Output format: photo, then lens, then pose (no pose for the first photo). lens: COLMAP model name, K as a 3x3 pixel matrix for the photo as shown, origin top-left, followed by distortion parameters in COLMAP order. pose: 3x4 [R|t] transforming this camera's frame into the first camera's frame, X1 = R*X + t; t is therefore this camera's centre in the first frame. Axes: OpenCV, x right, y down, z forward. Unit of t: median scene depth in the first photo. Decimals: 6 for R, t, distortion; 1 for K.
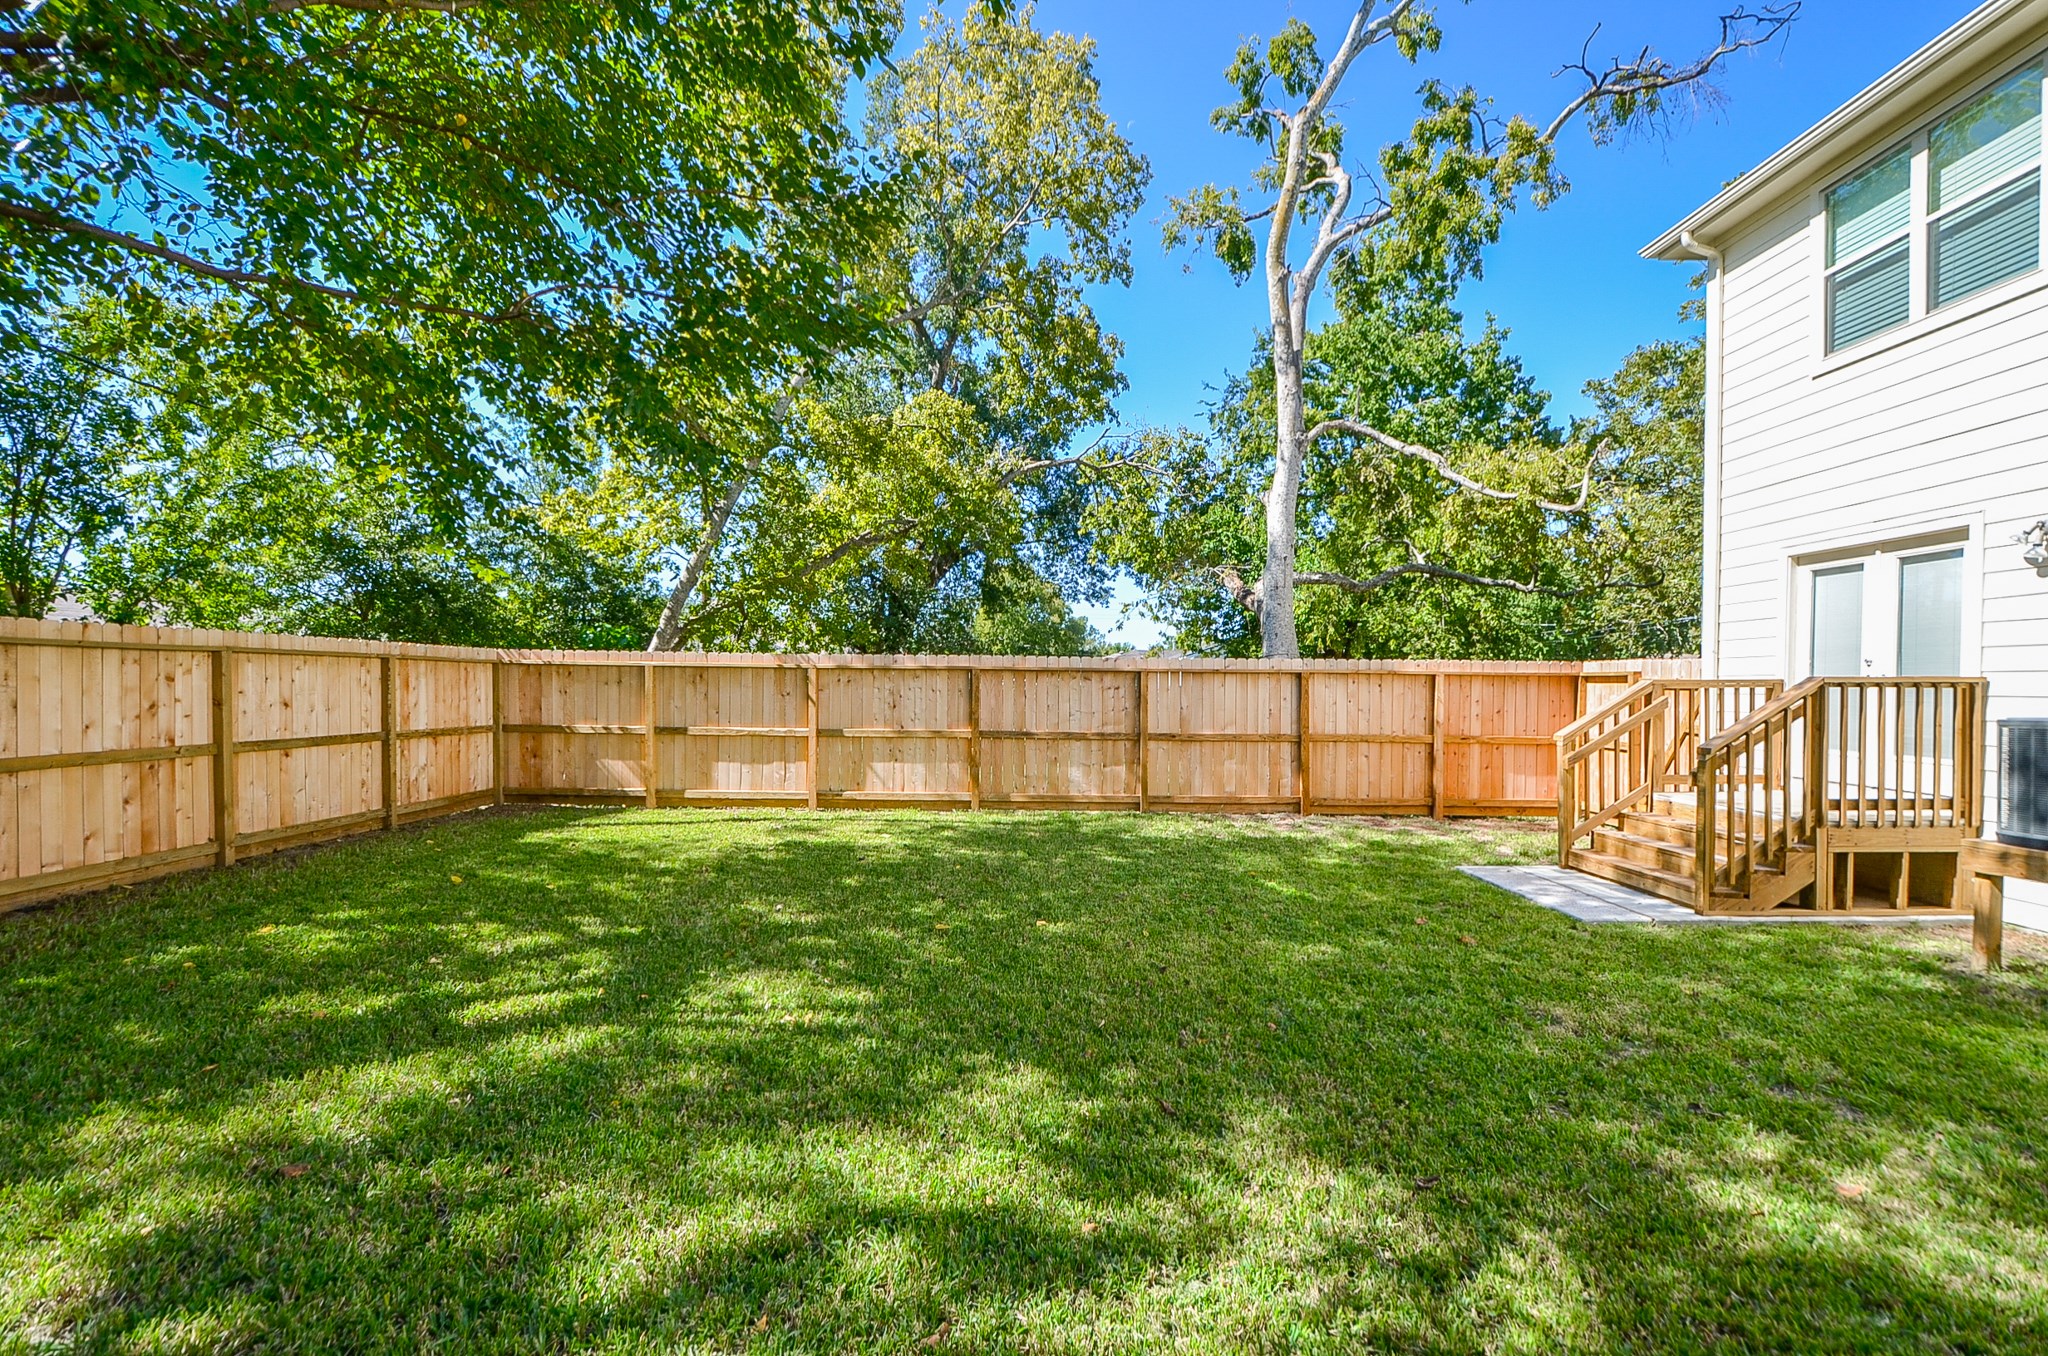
lens RADIAL K [[896.4, 0, 1015.0], [0, 896.4, 700.0], [0, 0, 1]] dist [0.011691, -0.009695]
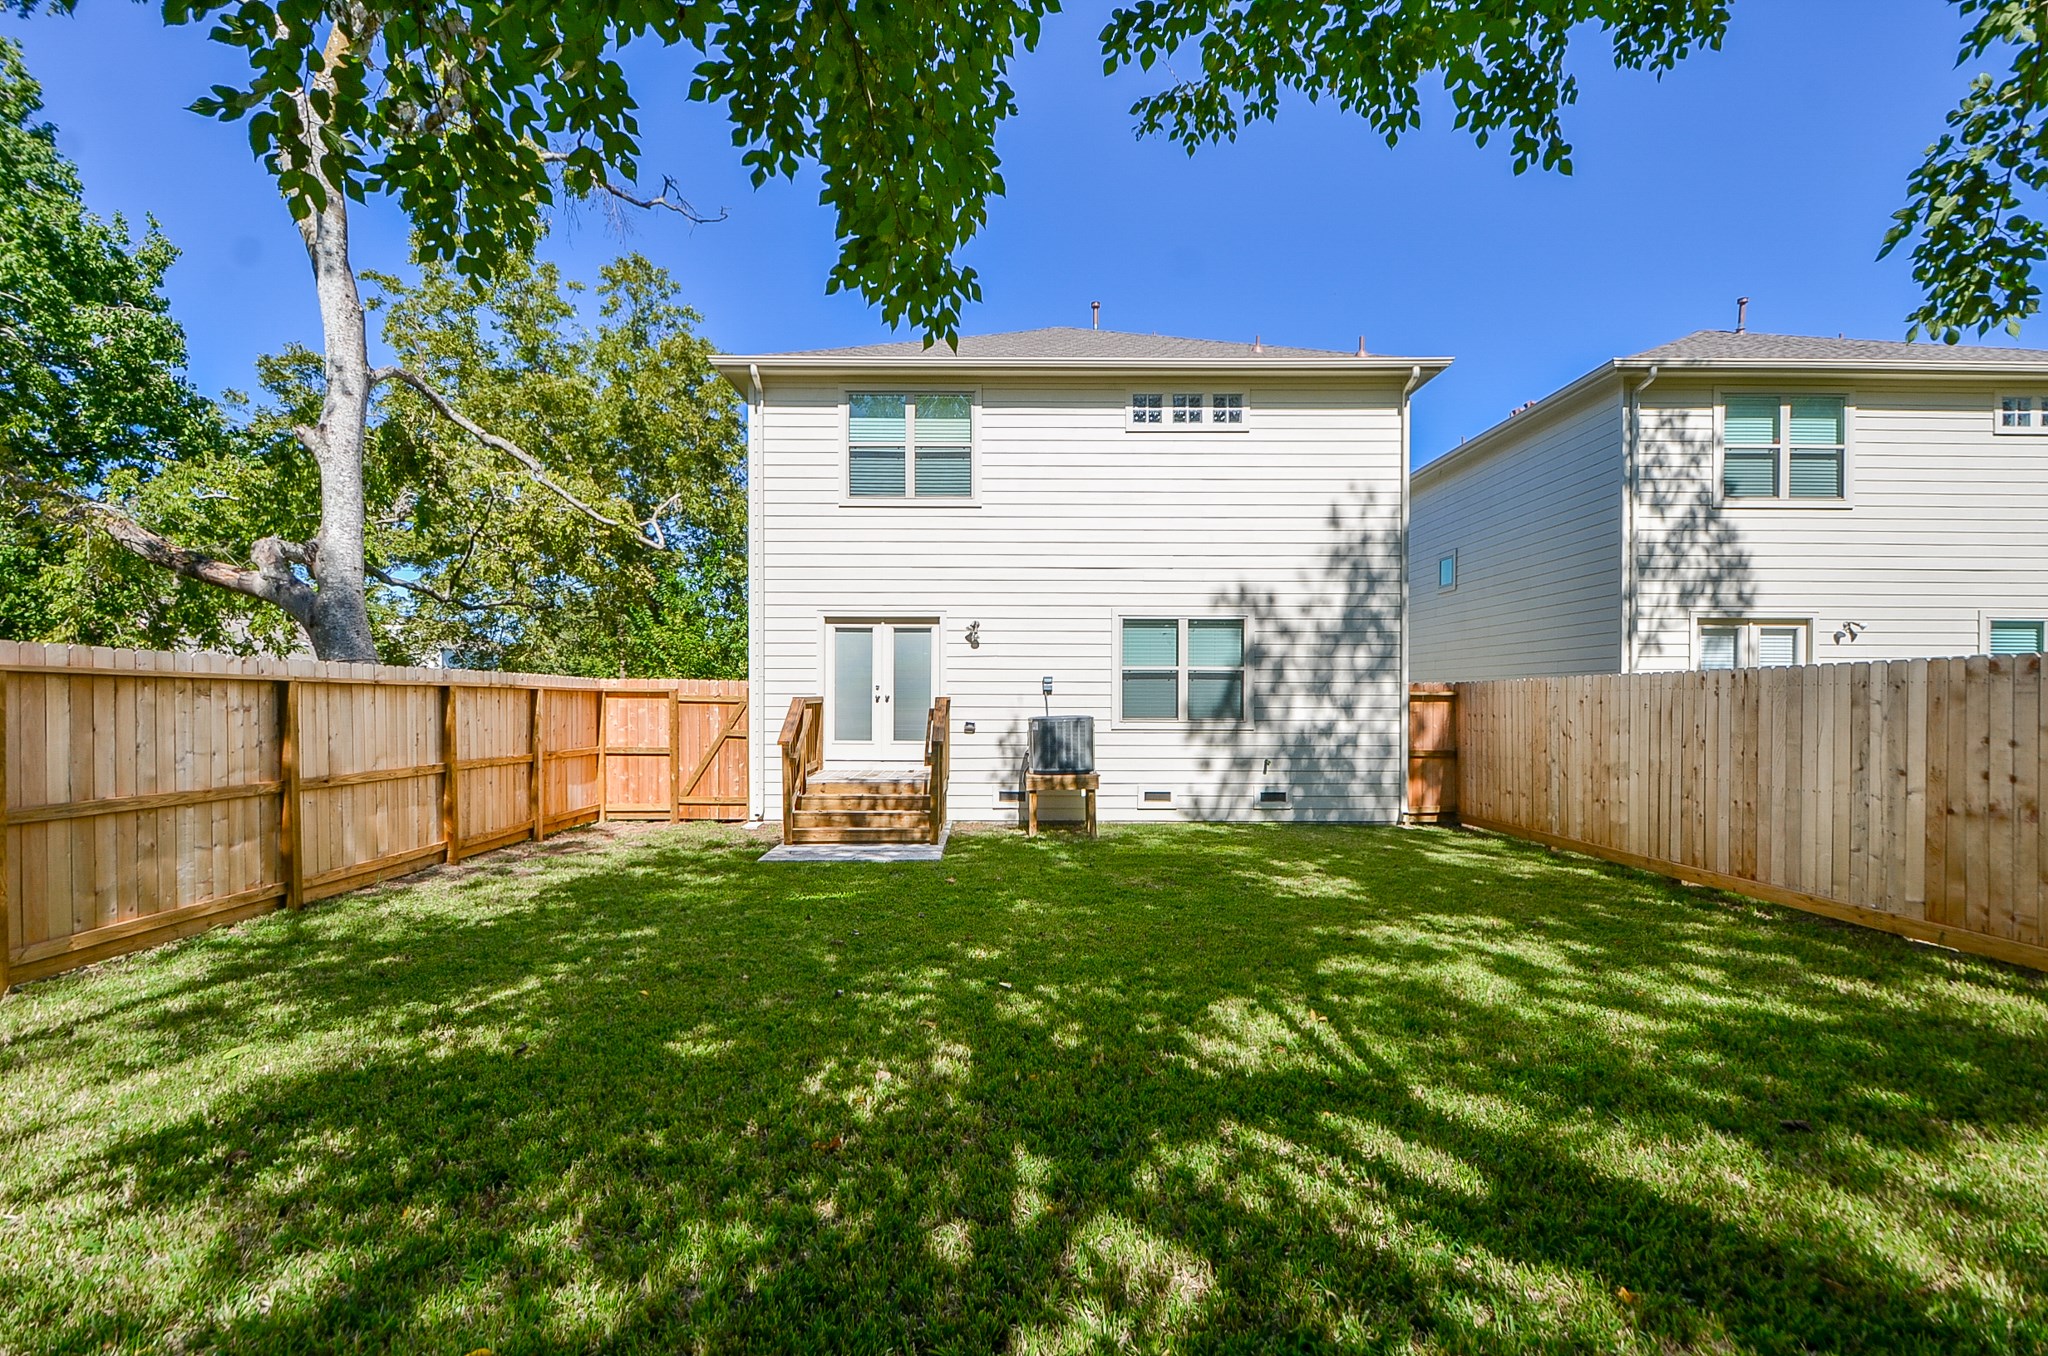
lens RADIAL K [[896.4, 0, 1015.0], [0, 896.4, 700.0], [0, 0, 1]] dist [0.011691, -0.009695]
pose [[-0.026919, -0.006108, 0.999619, -0.745620], [0.011900, 0.999909, 0.006431, -0.025173], [-0.999567, 0.012069, -0.026844, 0.781940]]
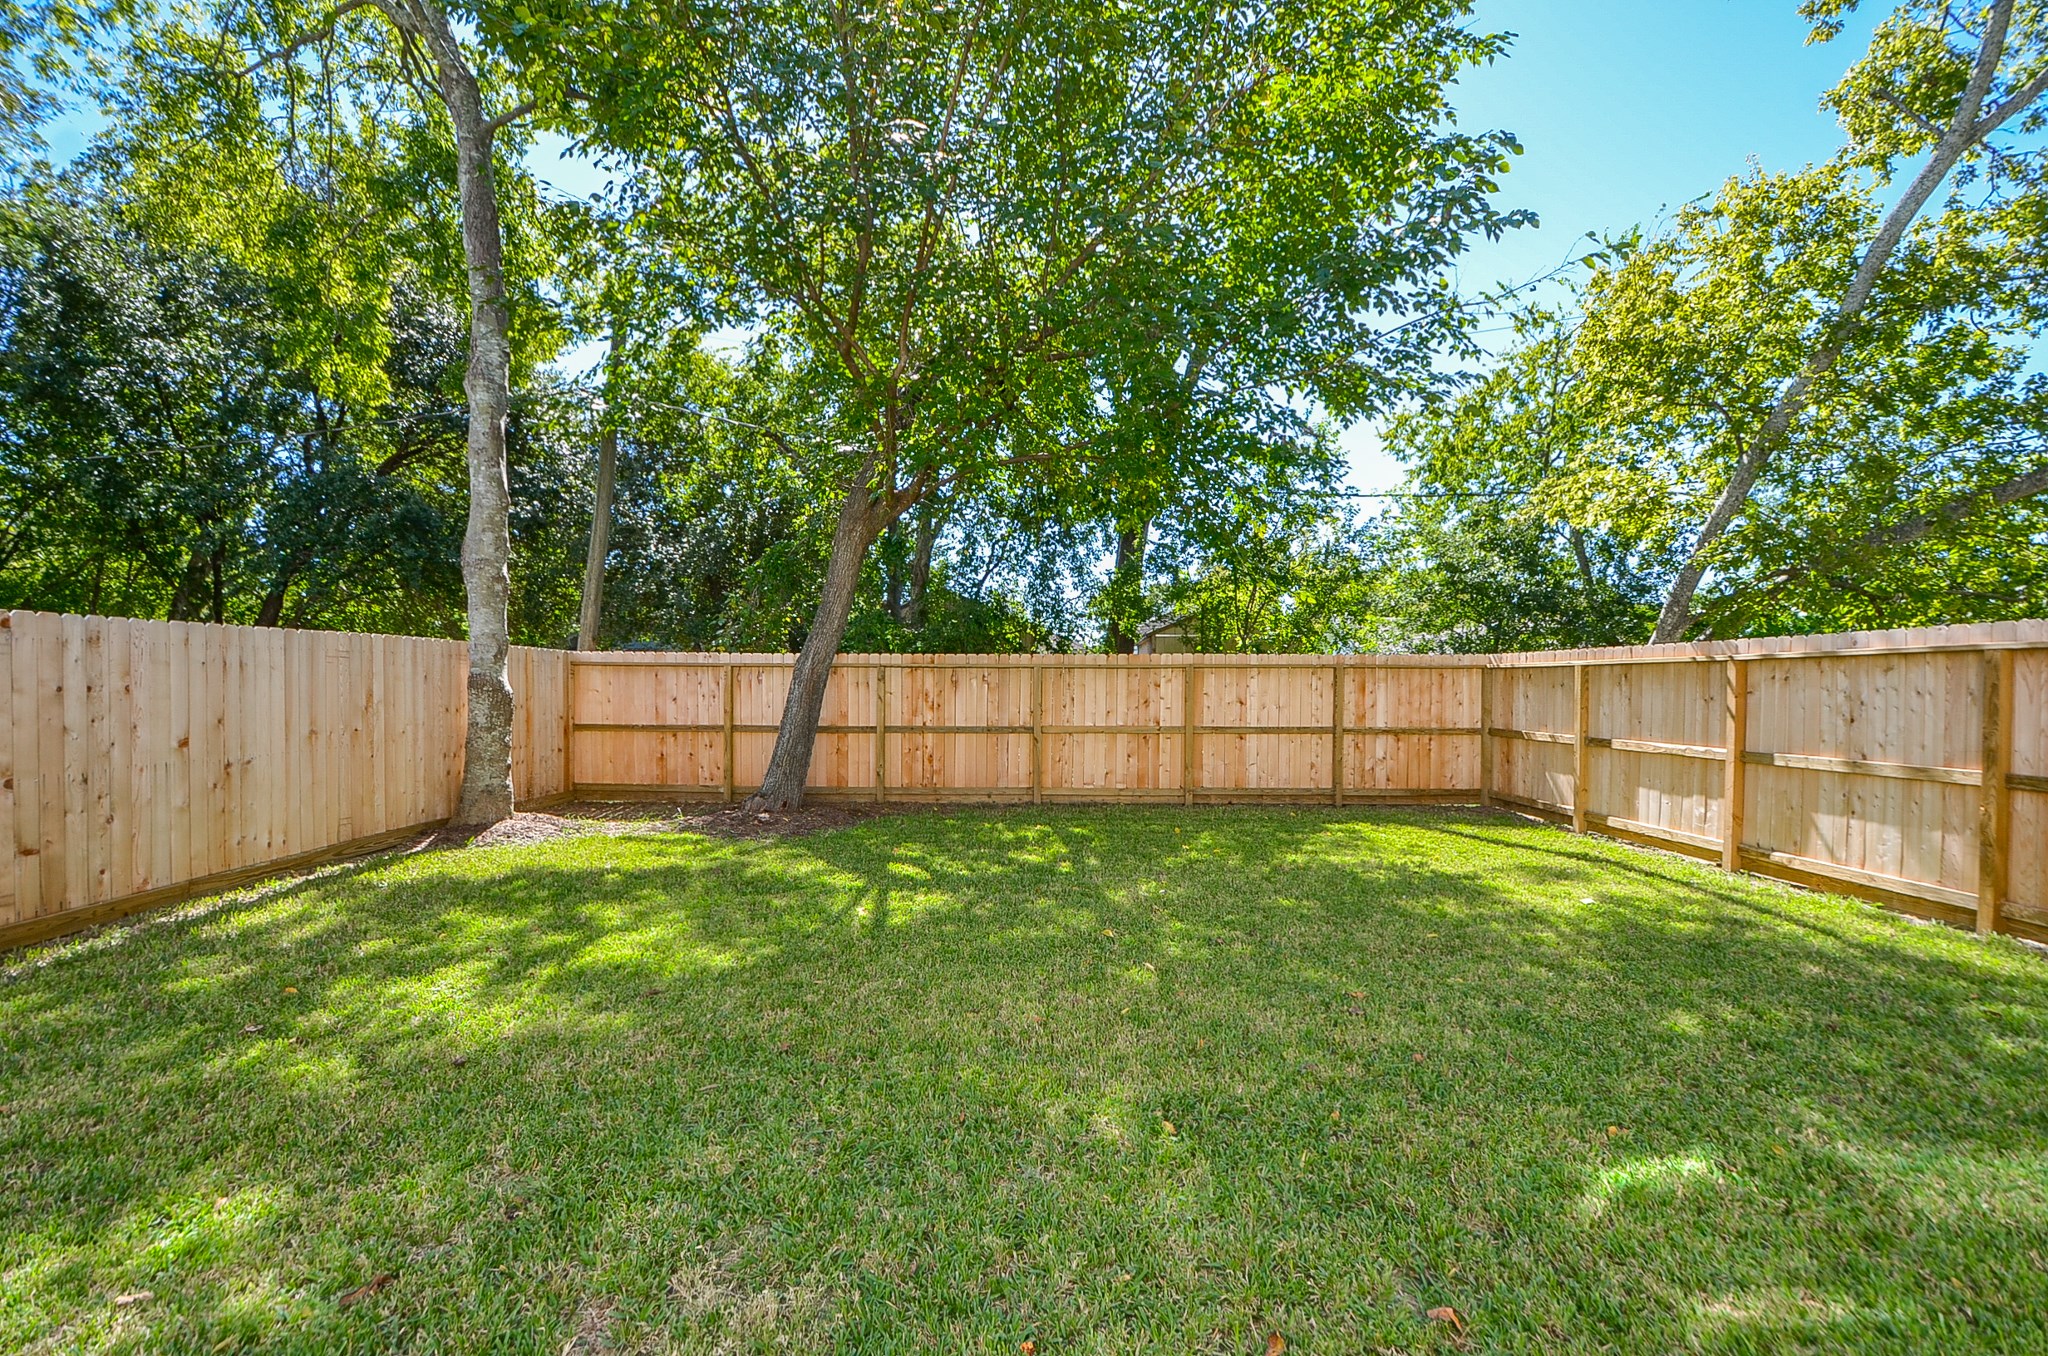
lens RADIAL K [[896.4, 0, 1015.0], [0, 896.4, 700.0], [0, 0, 1]] dist [0.011691, -0.009695]
pose [[0.005771, 0.003383, -0.999978, 0.681585], [-0.018343, 0.999826, 0.003276, 0.002648], [0.999815, 0.018323, 0.005833, 0.699236]]
